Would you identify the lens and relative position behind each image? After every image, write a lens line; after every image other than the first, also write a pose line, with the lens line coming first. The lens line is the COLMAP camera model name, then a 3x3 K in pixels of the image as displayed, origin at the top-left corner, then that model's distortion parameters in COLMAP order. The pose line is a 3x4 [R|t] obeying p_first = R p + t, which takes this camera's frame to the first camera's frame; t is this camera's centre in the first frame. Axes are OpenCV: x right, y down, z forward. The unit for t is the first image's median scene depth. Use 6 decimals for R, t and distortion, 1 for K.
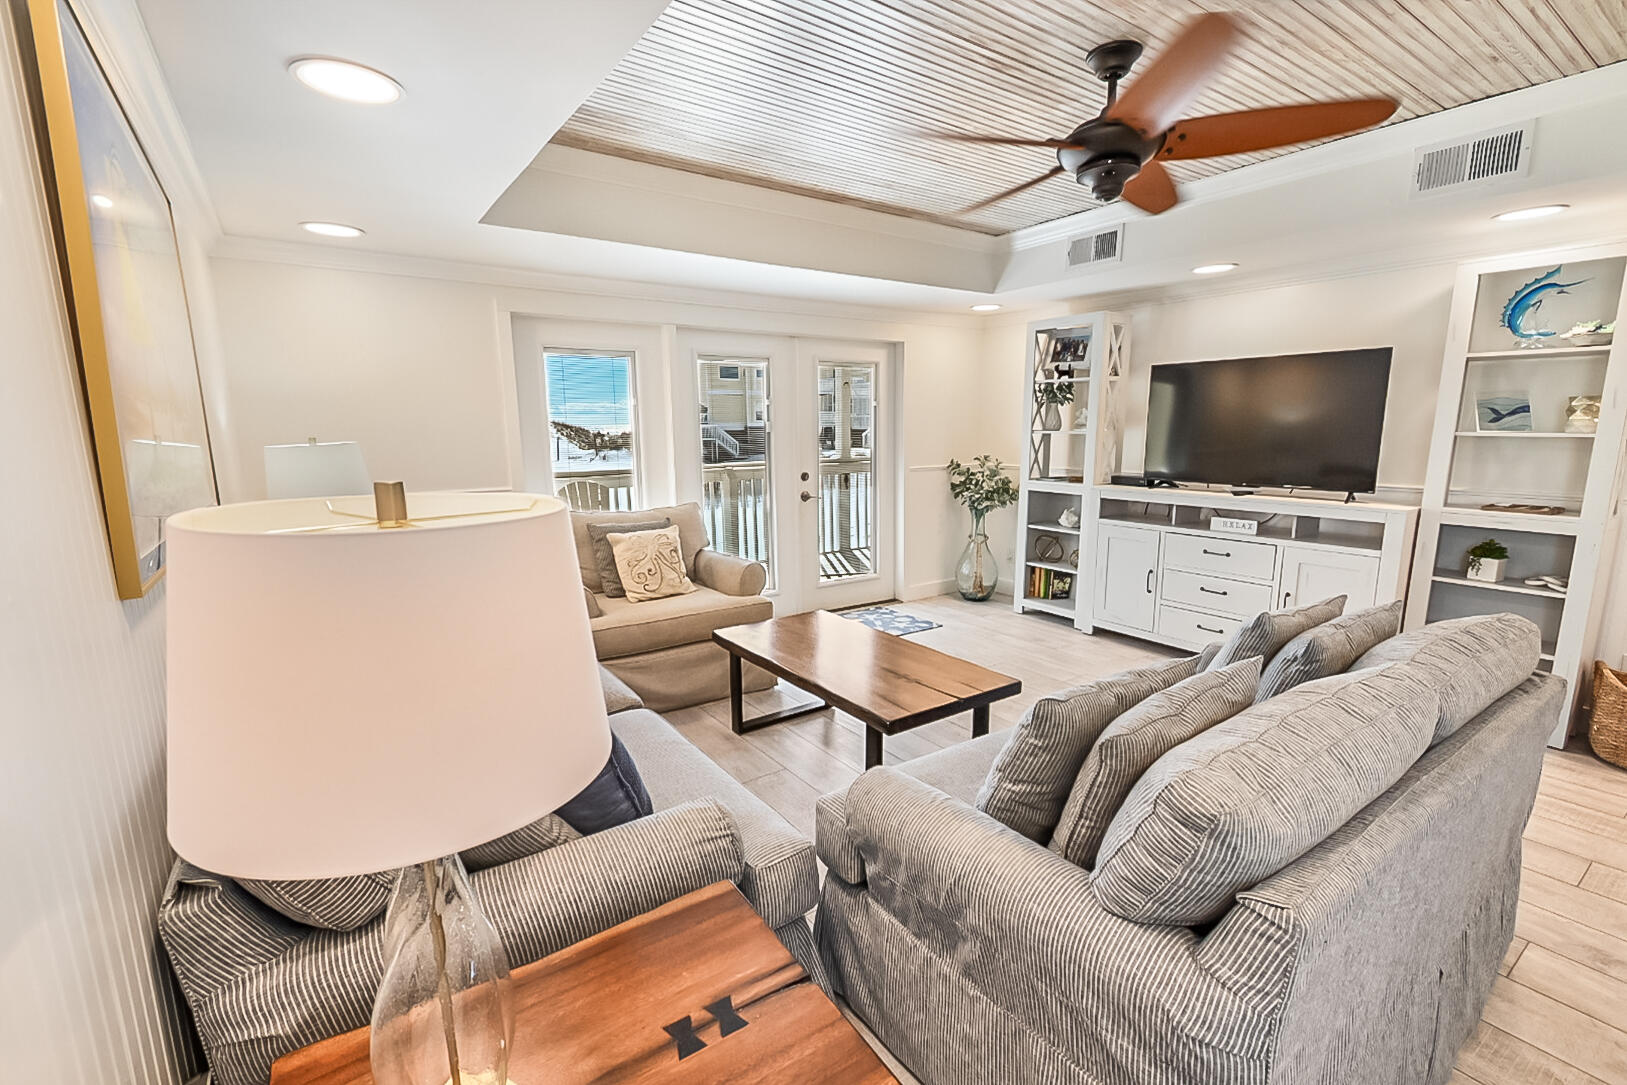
lens RADIAL K [[723.9, 0, 821.0], [0, 723.9, 550.5], [0, 0, 1]] dist [0.007098, -0.002757]
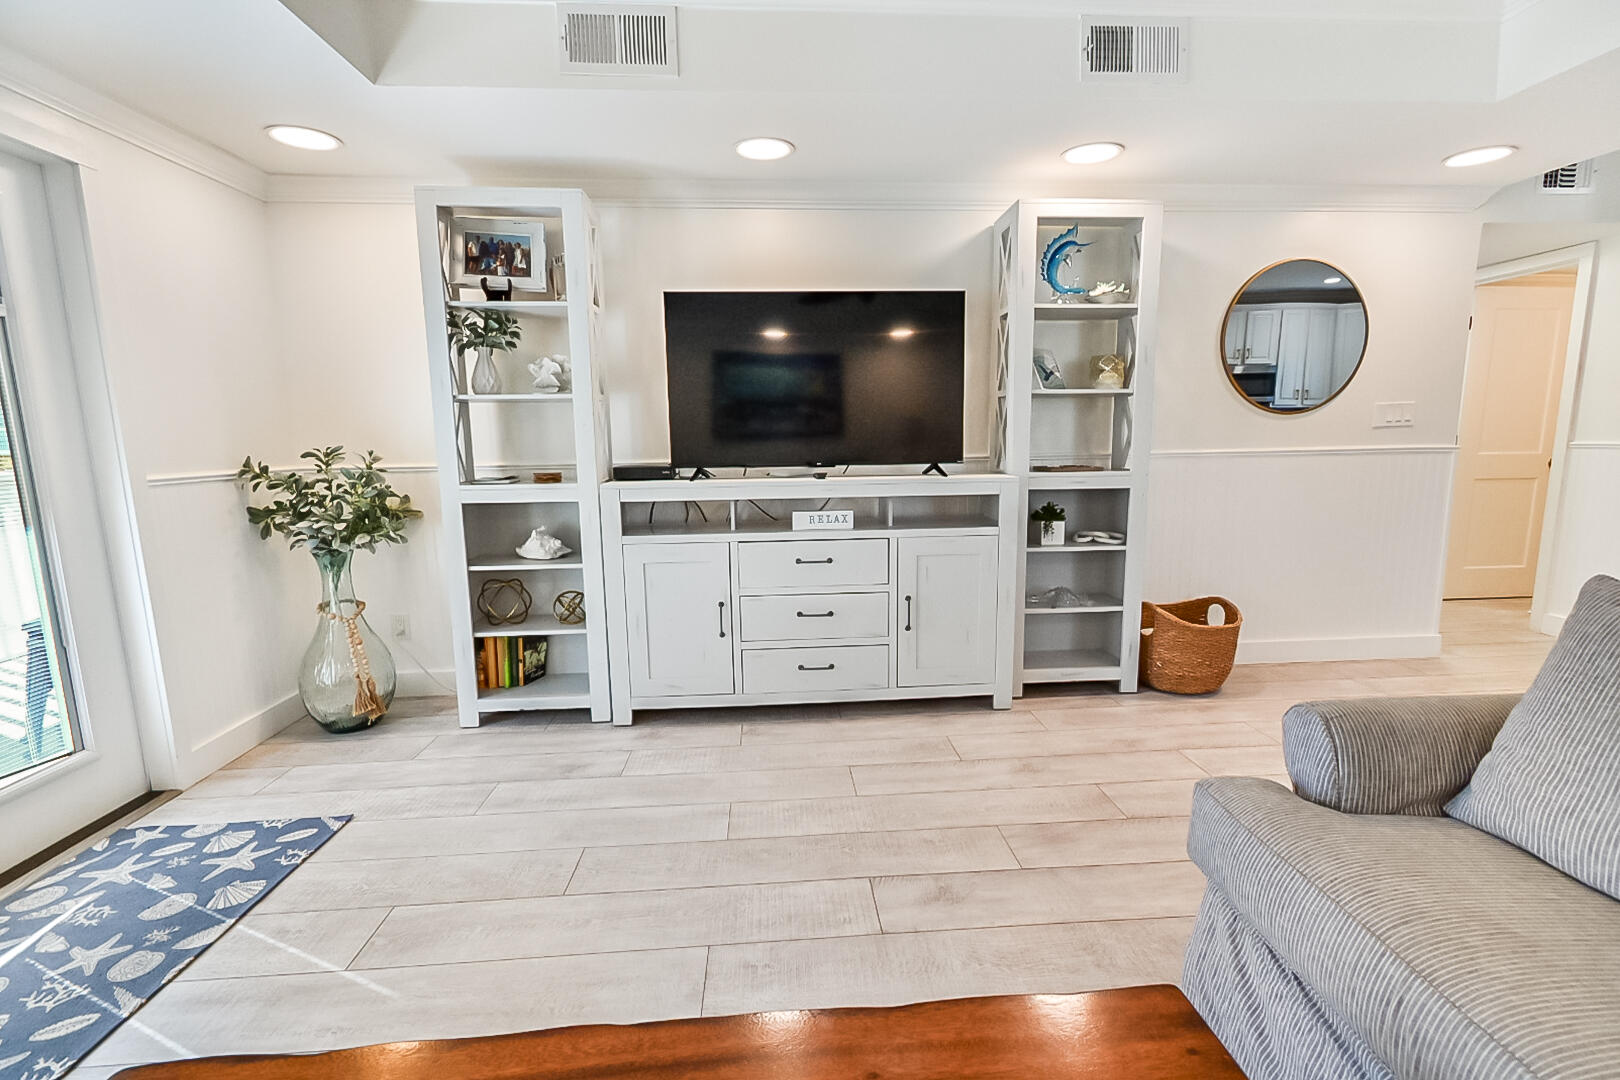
lens RADIAL K [[720.7, 0, 807.0], [0, 720.7, 540.3], [0, 0, 1]] dist [0.007098, -0.002757]
pose [[0.513383, -0.127744, 0.848598, -0.050745], [0.159914, 0.985779, 0.051649, -0.046919], [-0.843128, 0.109187, 0.526510, 0.546375]]
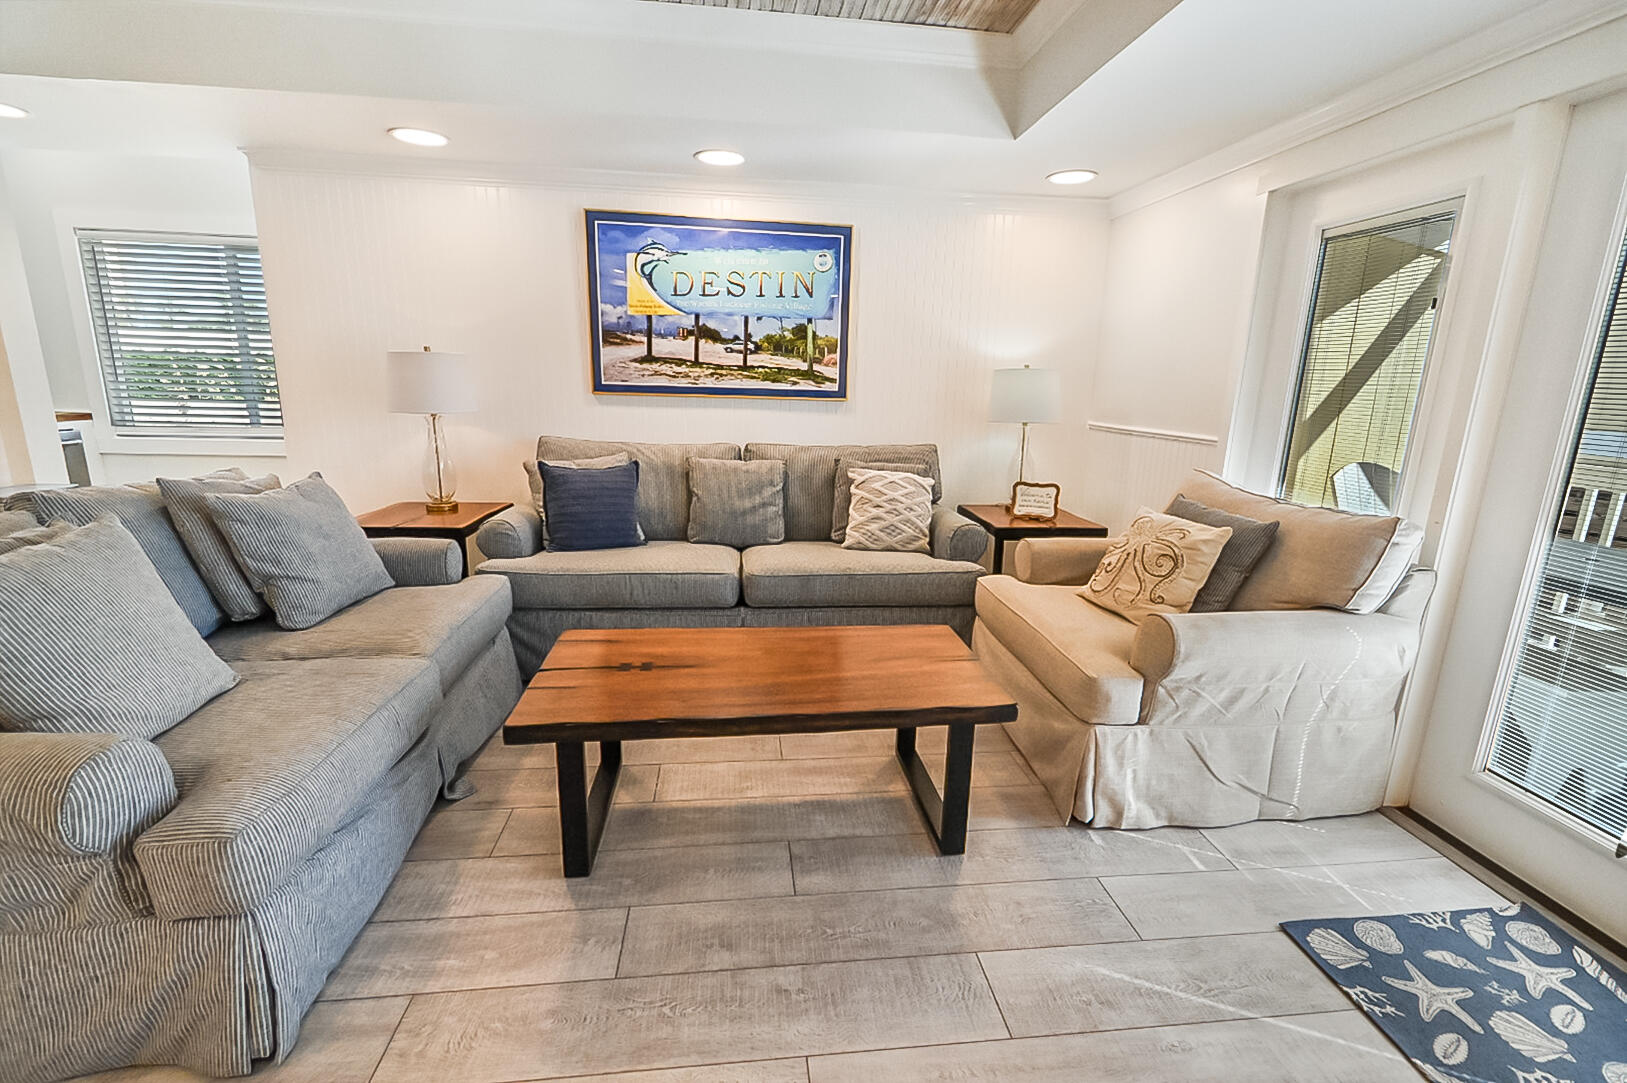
lens RADIAL K [[723.9, 0, 817.7], [0, 723.9, 540.5], [0, 0, 1]] dist [0.007098, -0.002757]
pose [[-0.473667, 0.194435, -0.858973, 0.500989], [-0.173097, 0.935748, 0.307266, -0.137879], [0.863526, 0.294228, -0.409577, 0.921901]]
